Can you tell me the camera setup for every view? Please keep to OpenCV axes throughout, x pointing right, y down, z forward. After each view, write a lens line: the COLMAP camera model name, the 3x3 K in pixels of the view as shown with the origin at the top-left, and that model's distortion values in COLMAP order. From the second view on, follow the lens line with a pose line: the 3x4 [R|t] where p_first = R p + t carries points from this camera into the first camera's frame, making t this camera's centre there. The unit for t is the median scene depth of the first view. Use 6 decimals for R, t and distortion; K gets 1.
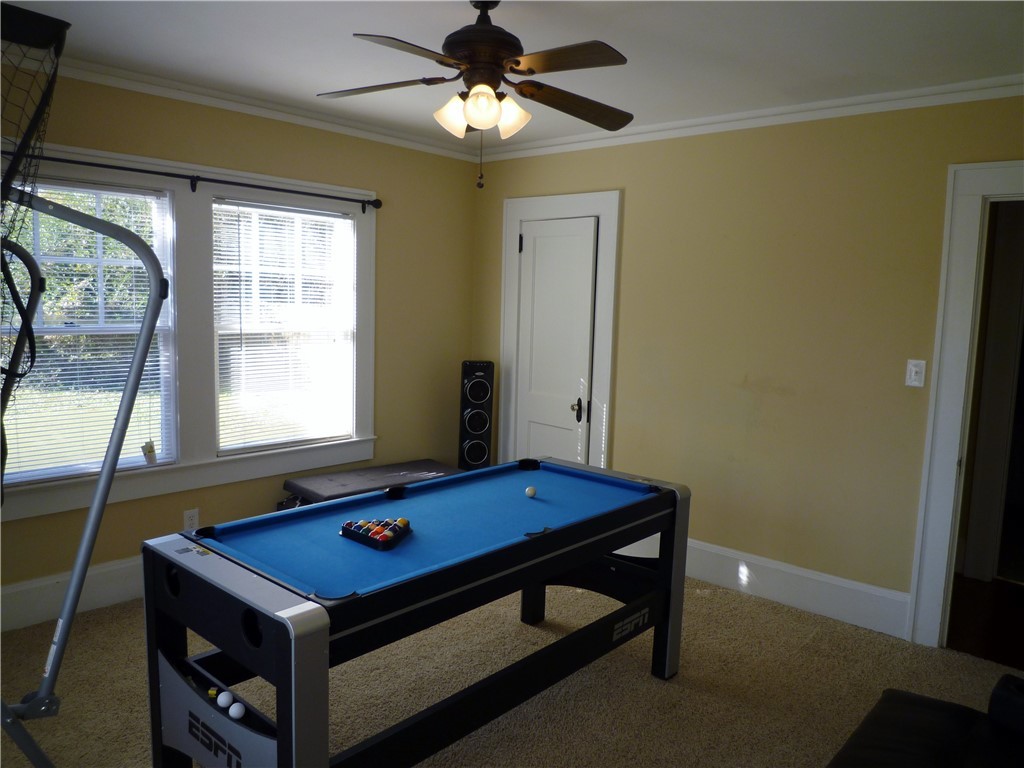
lens RADIAL K [[754.1, 0, 511.6], [0, 754.1, 386.3], [0, 0, 1]] dist [-0.013188, -0.026158]
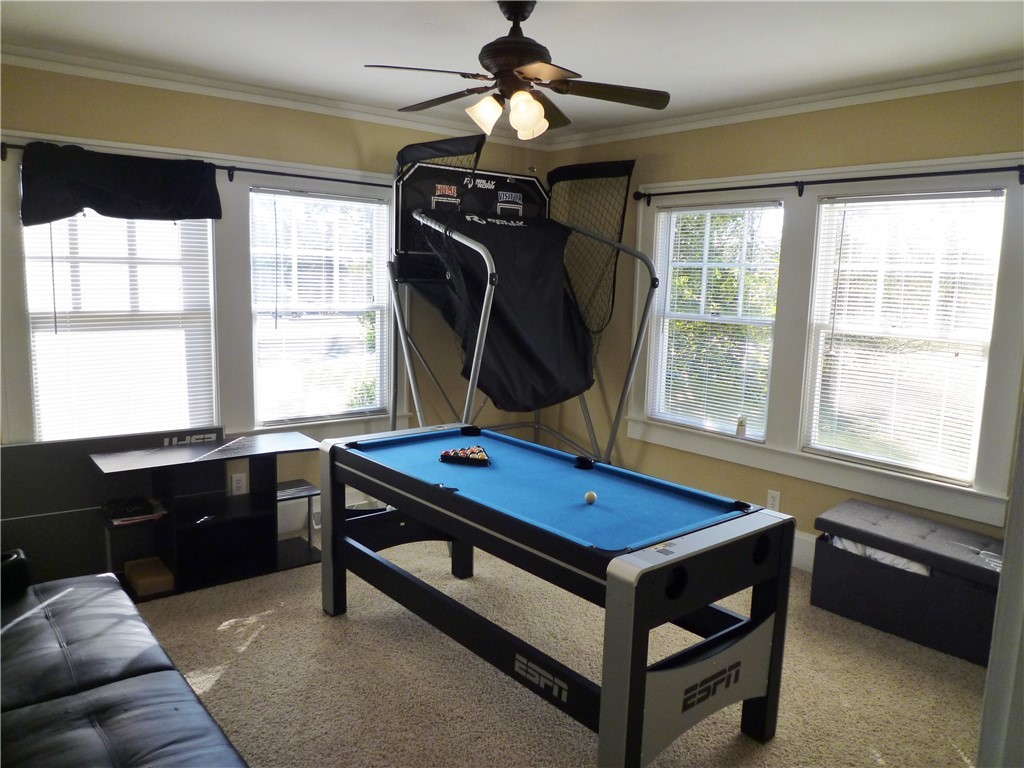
lens RADIAL K [[754.1, 0, 511.4], [0, 754.1, 381.6], [0, 0, 1]] dist [-0.013188, -0.026158]
pose [[-0.151047, 0.105029, -0.982931, 0.717116], [-0.146287, 0.981017, 0.127304, -0.077114], [0.977643, 0.163019, -0.132815, 0.785479]]
